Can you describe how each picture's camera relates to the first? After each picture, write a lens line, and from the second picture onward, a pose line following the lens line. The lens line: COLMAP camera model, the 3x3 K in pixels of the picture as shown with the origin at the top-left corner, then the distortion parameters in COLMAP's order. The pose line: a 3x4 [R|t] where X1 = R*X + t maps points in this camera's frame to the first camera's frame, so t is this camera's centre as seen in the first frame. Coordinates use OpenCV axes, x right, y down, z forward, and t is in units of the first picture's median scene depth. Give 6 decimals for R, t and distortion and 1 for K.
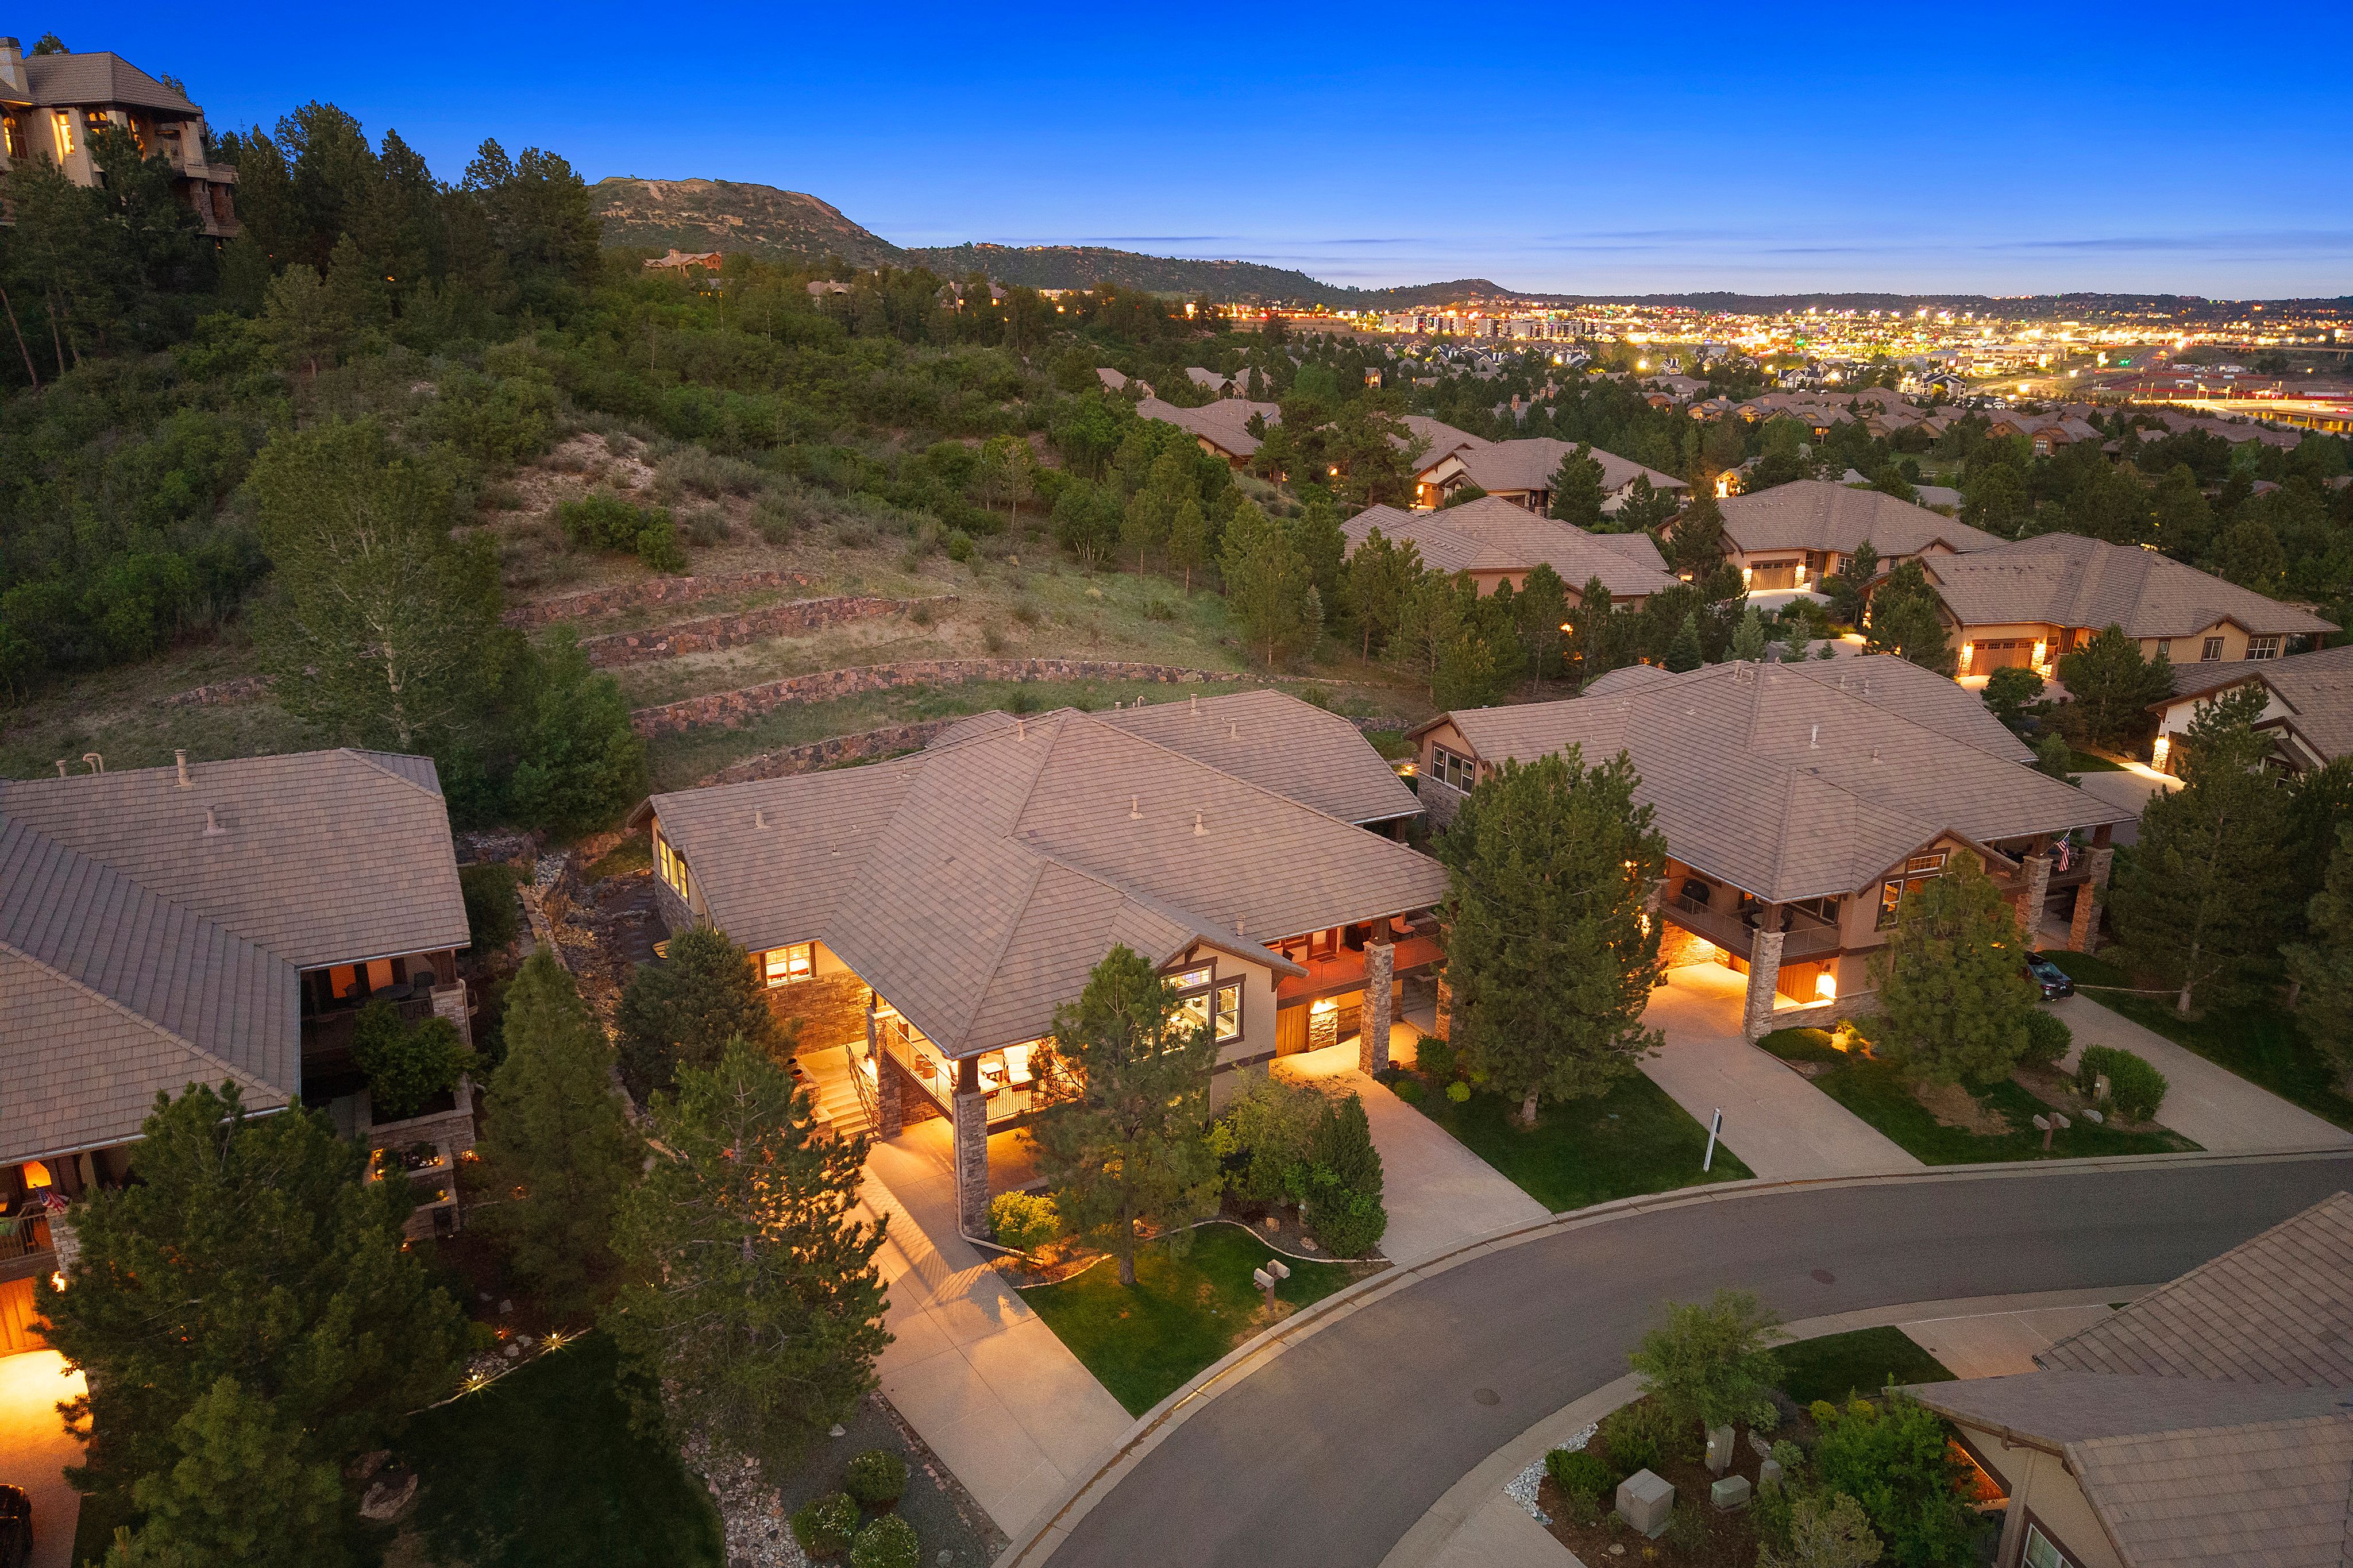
lens RADIAL K [[1570.5, 0, 1176.5], [0, 1570.5, 784.0], [0, 0, 1]] dist [0.004247, -0.006260]
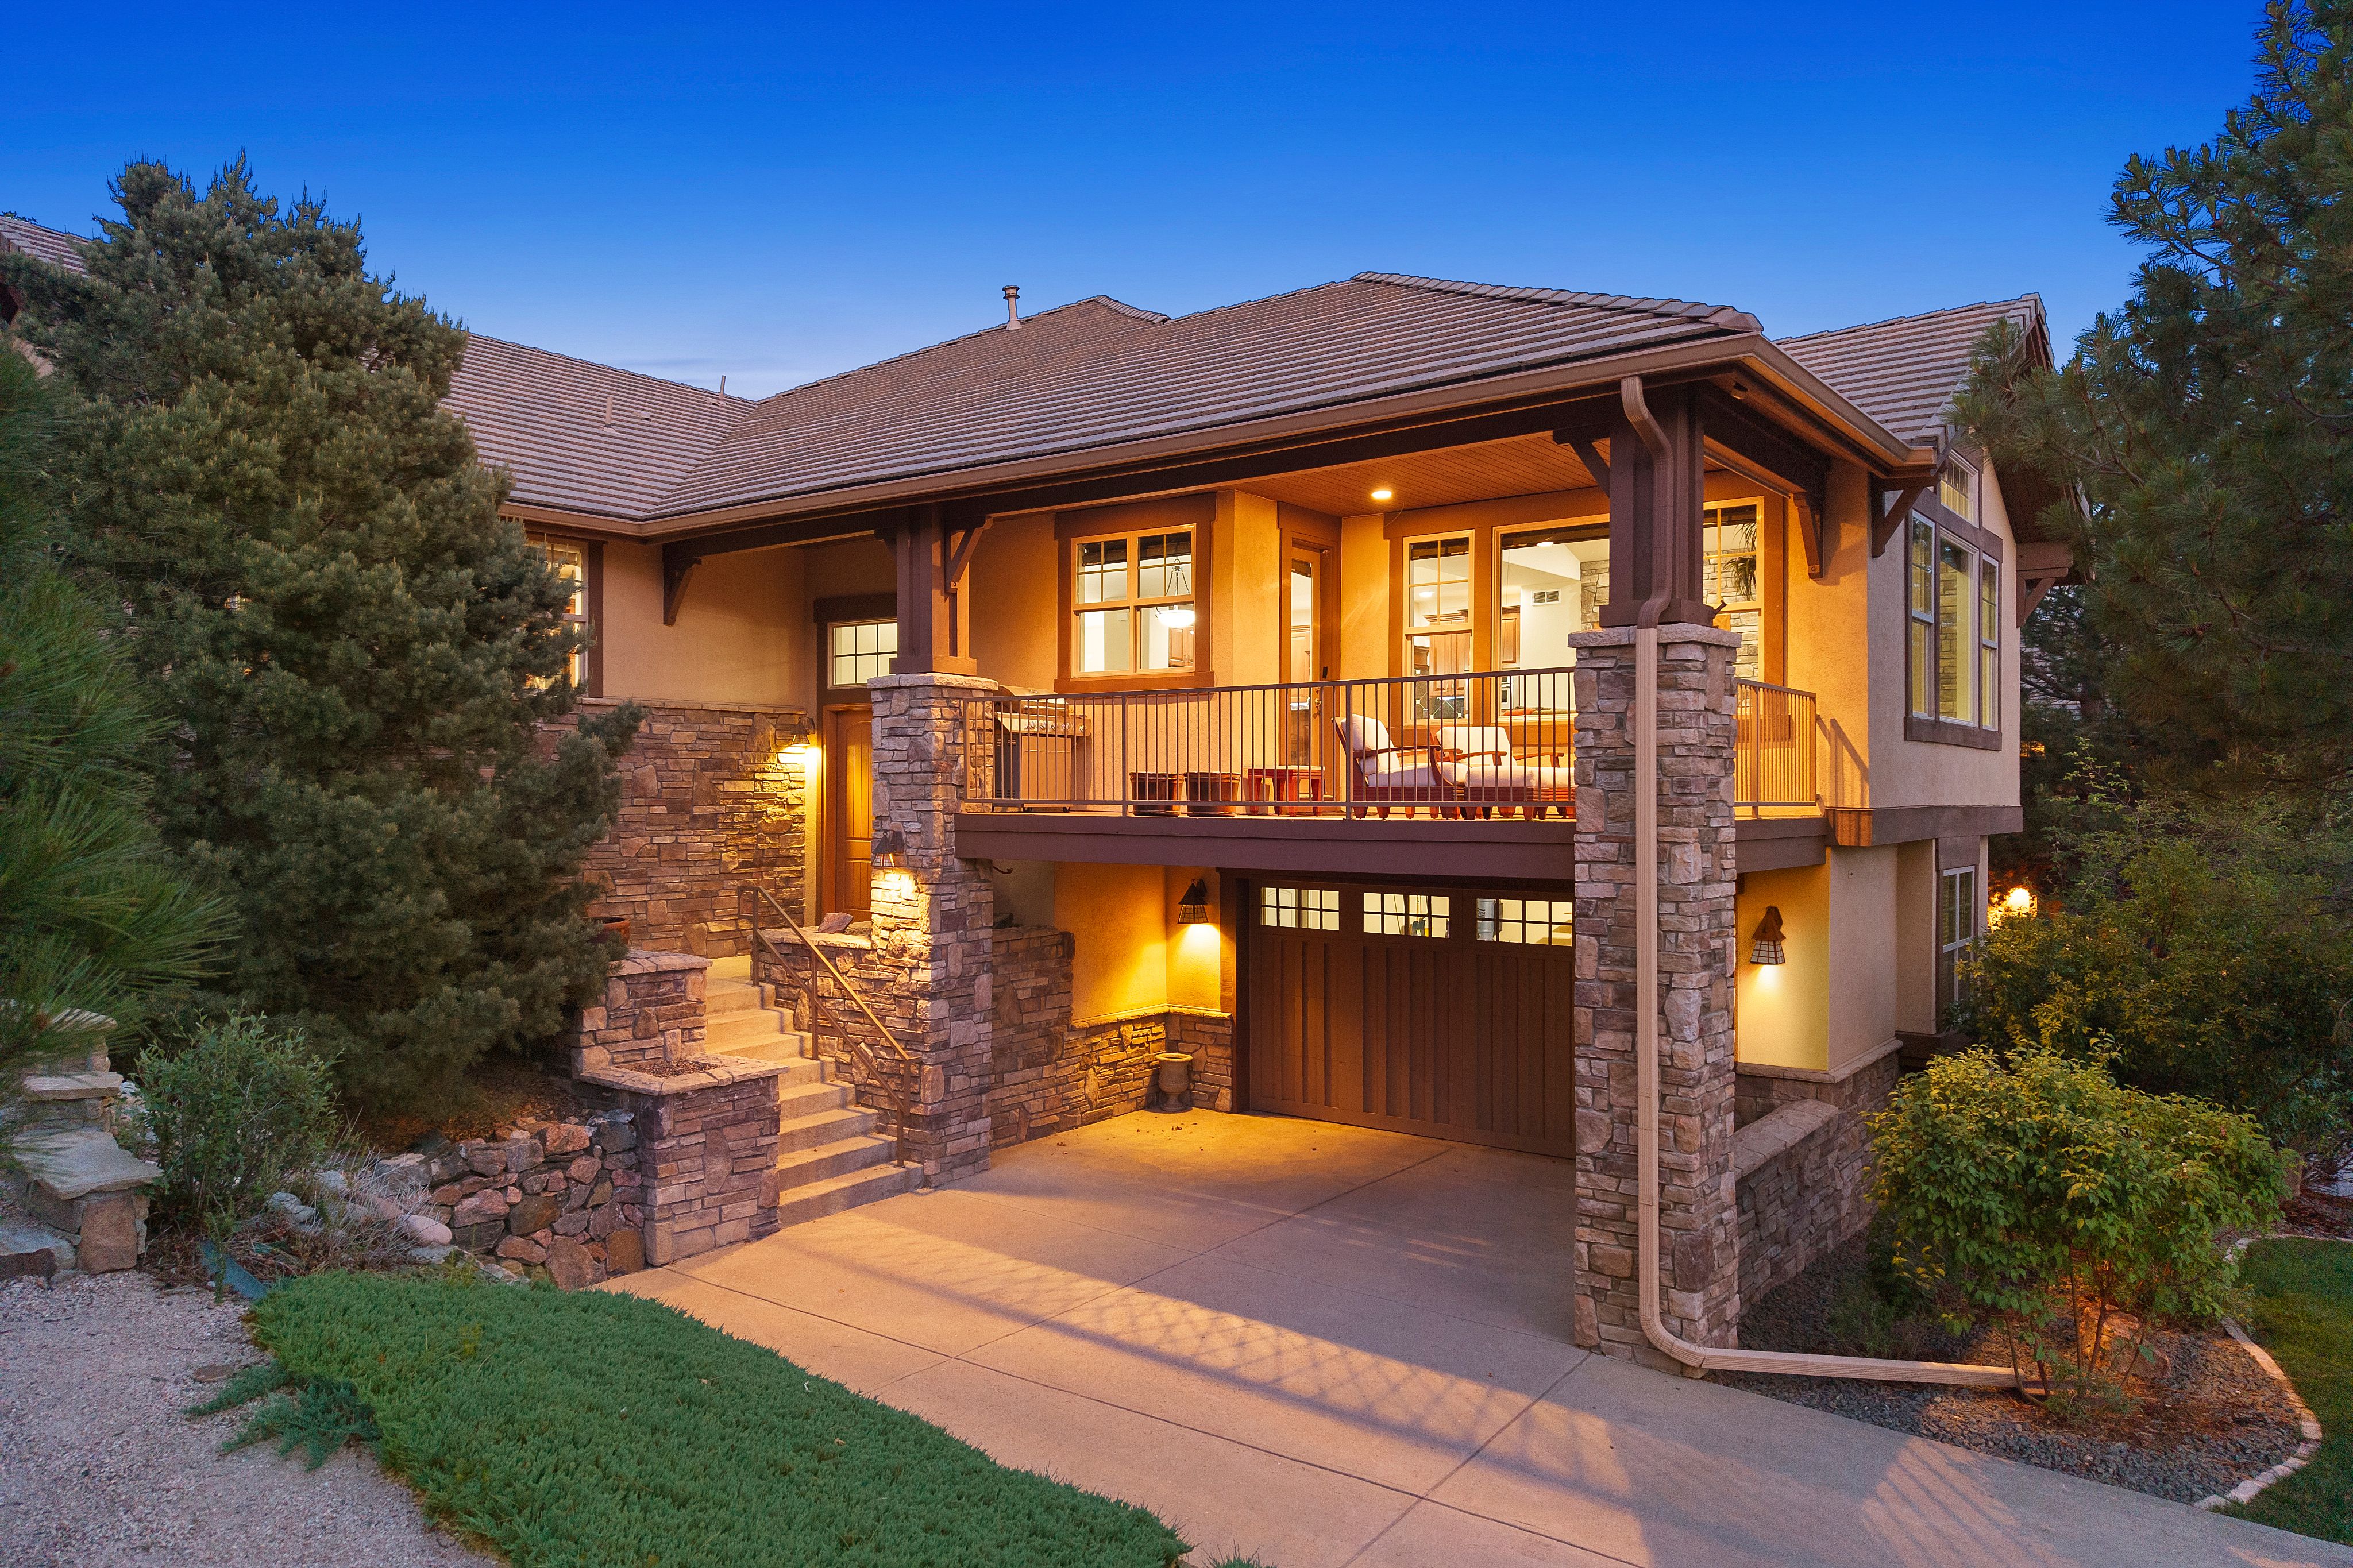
lens RADIAL K [[1570.5, 0, 1176.5], [0, 1570.5, 784.0], [0, 0, 1]] dist [0.004247, -0.006260]
pose [[0.935274, 0.001232, 0.353923, -0.278199], [0.098101, 0.959909, -0.262583, 0.270107], [-0.340057, 0.280307, 0.897657, 0.834781]]
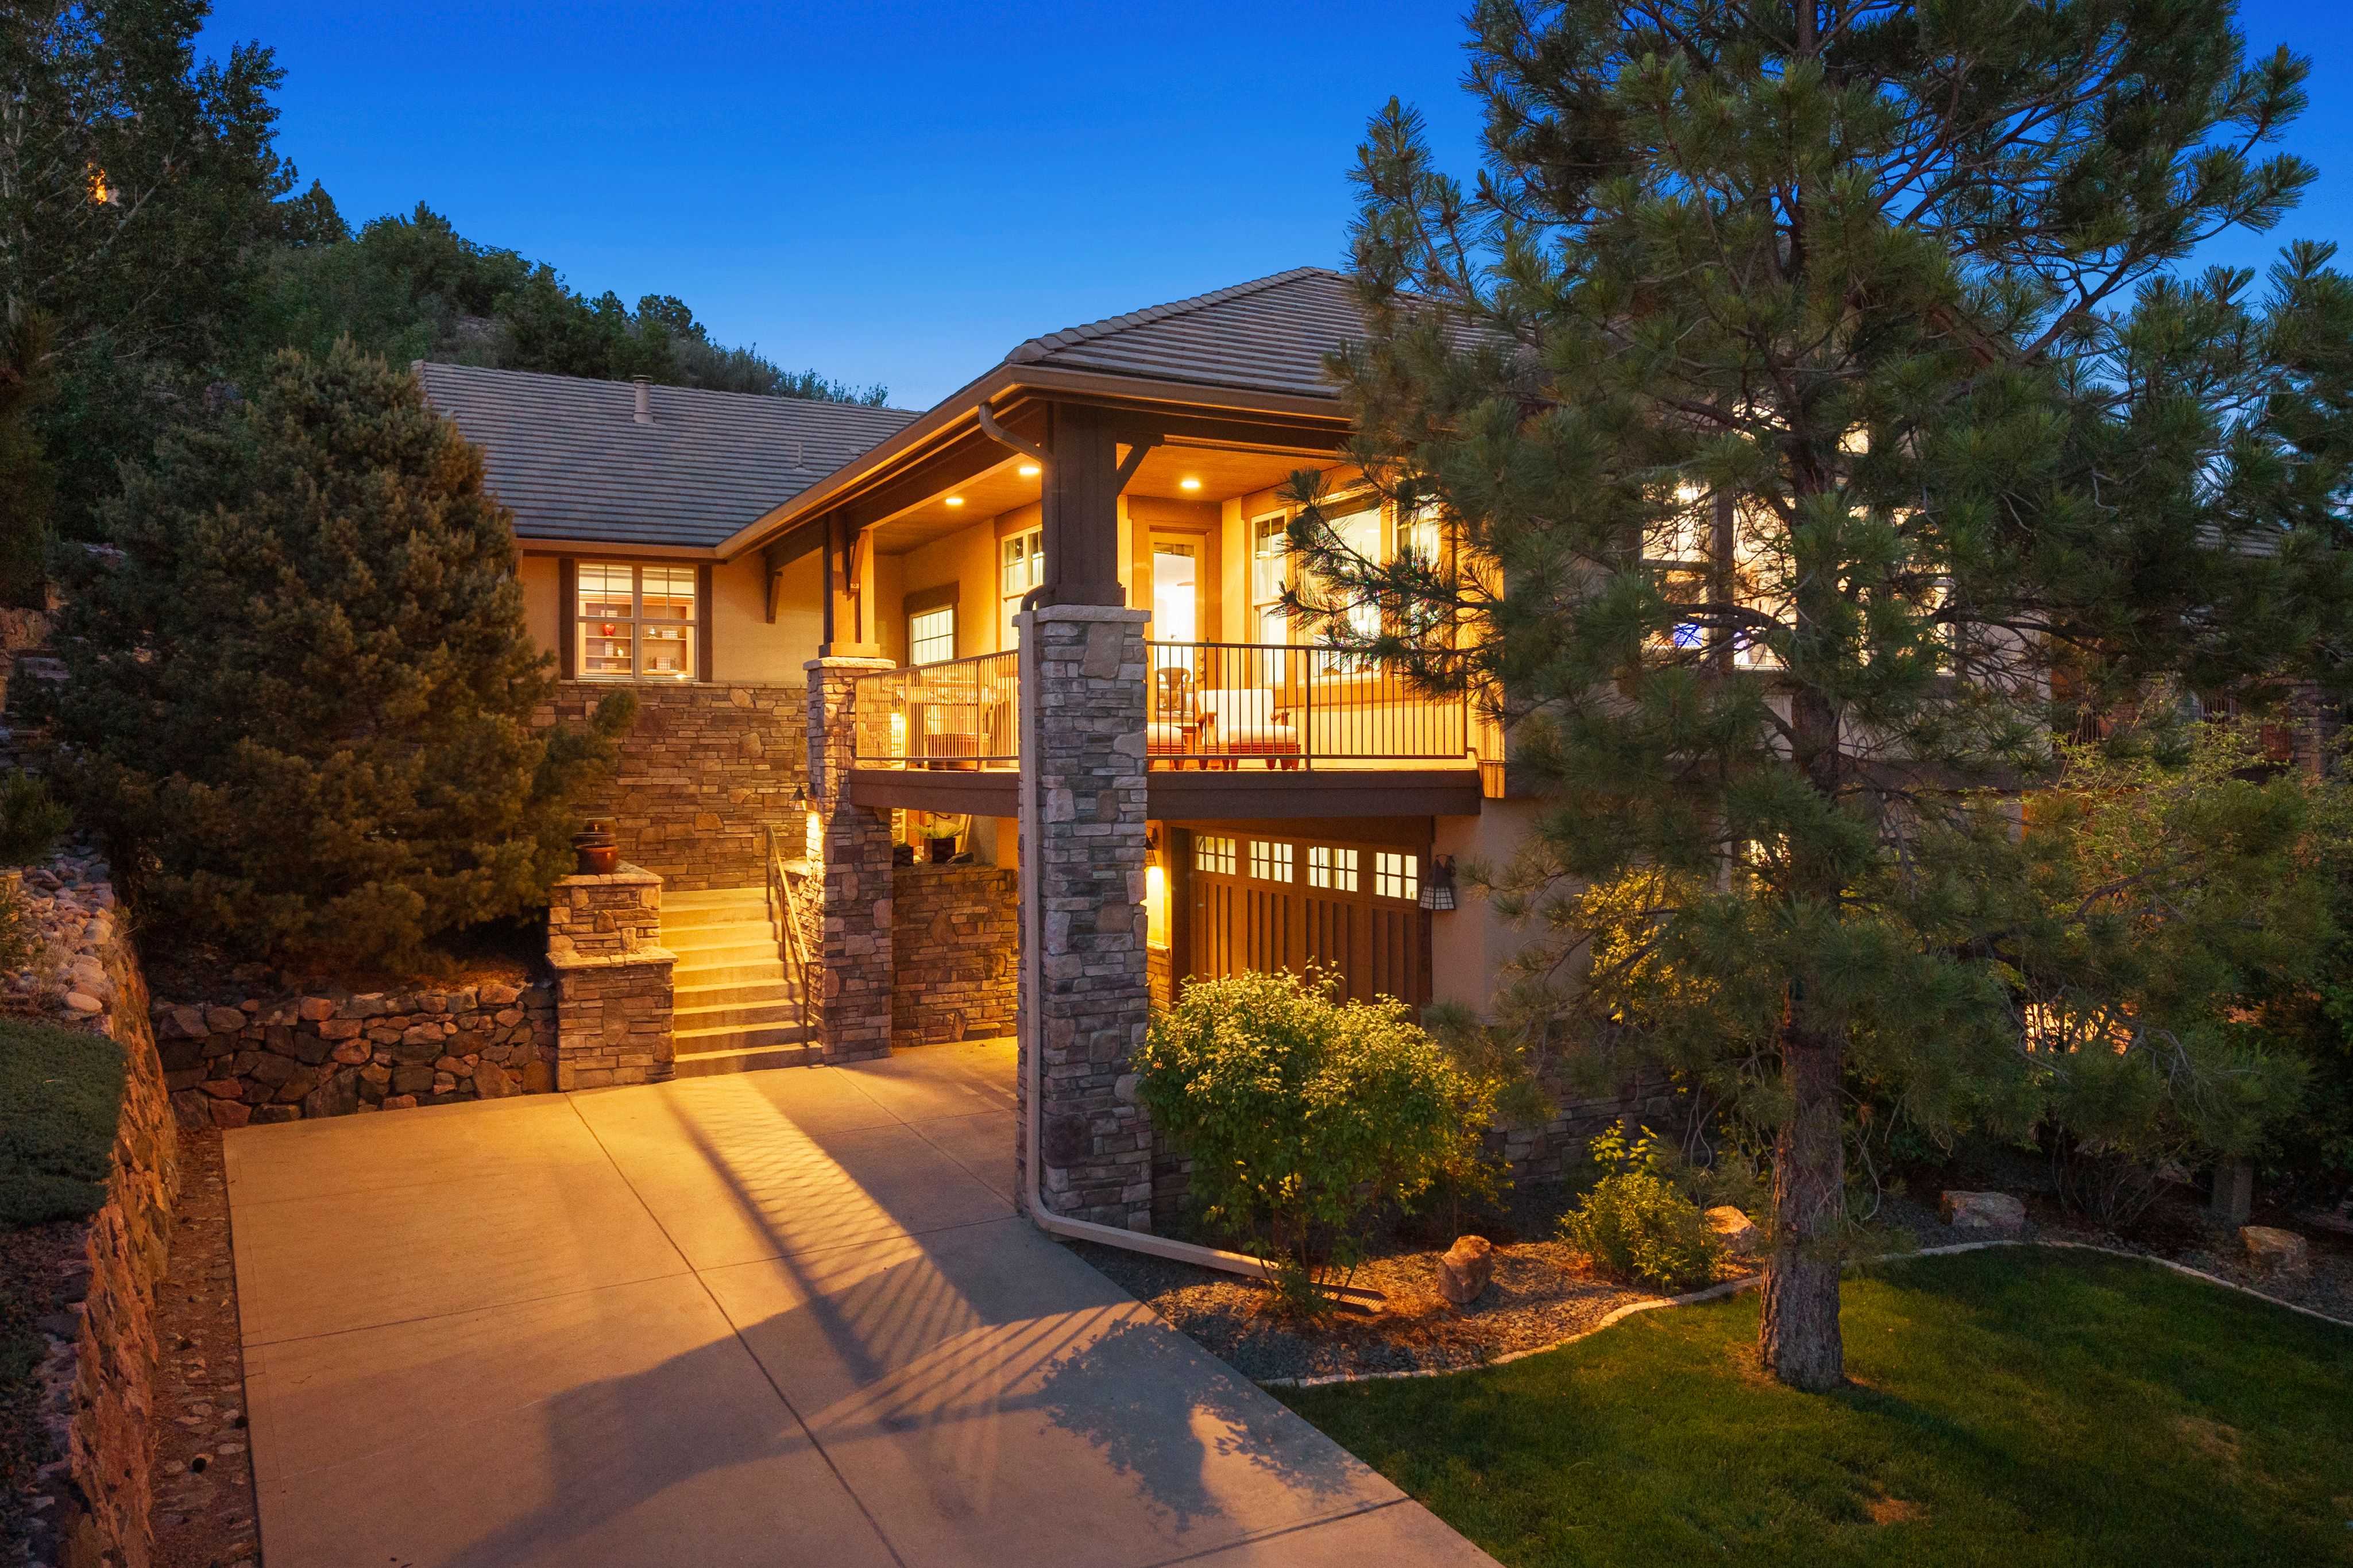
lens RADIAL K [[1585.9, 0, 1178.1], [0, 1585.9, 754.2], [0, 0, 1]] dist [-0.008265, -0.001947]
pose [[0.995883, -0.006297, -0.090424, -0.093587], [-0.018957, 0.961055, -0.275708, 0.292934], [0.088638, 0.276287, 0.956979, 0.760869]]
